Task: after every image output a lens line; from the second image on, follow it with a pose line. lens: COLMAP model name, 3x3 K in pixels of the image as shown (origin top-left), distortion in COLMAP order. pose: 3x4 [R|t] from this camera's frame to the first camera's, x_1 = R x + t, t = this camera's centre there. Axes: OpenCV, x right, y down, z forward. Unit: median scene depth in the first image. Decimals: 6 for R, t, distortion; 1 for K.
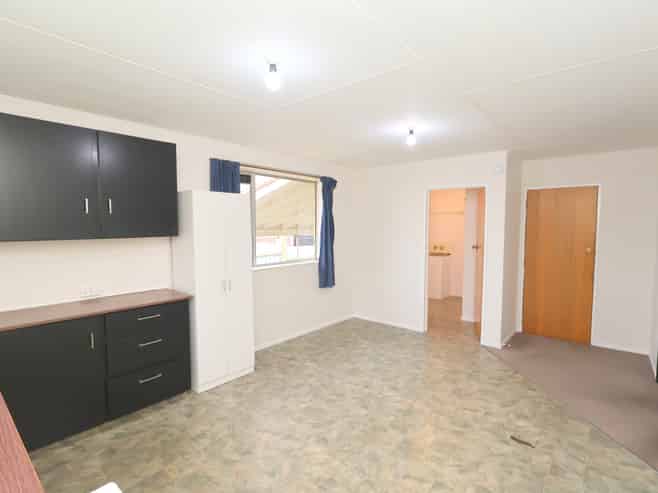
lens RADIAL K [[349.5, 0, 326.9], [0, 349.5, 241.6], [0, 0, 1]] dist [0.005409, 0.001047]
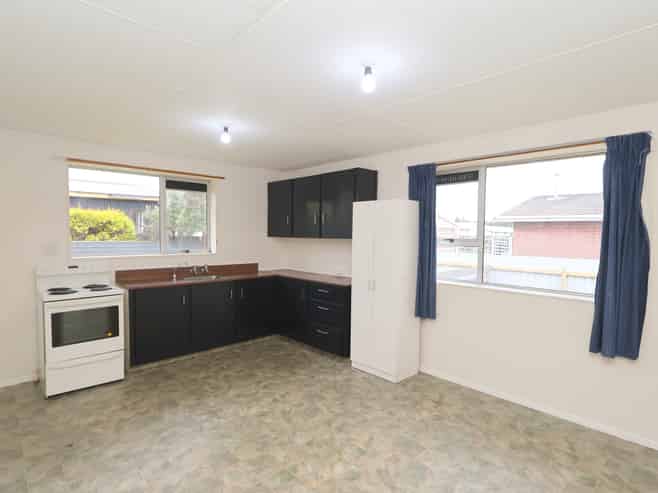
lens RADIAL K [[349.5, 0, 329.2], [0, 349.5, 252.3], [0, 0, 1]] dist [0.005409, 0.001047]
pose [[-0.095686, 0.064177, -0.993341, 0.916503], [-0.057963, 0.995867, 0.069924, -0.054395], [0.993723, 0.064268, -0.091570, 1.087204]]
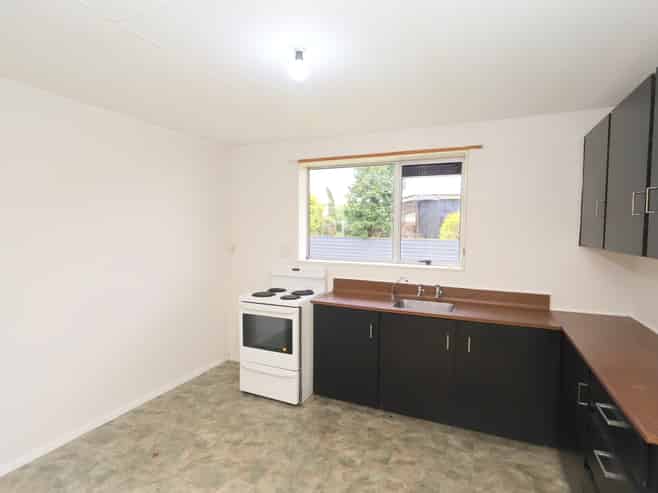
lens RADIAL K [[349.5, 0, 335.0], [0, 349.5, 247.9], [0, 0, 1]] dist [0.005409, 0.001047]
pose [[-0.956150, 0.016635, -0.292405, 0.190129], [-0.014395, 0.994510, 0.103649, -0.065329], [0.292524, 0.103313, -0.950661, 1.232669]]
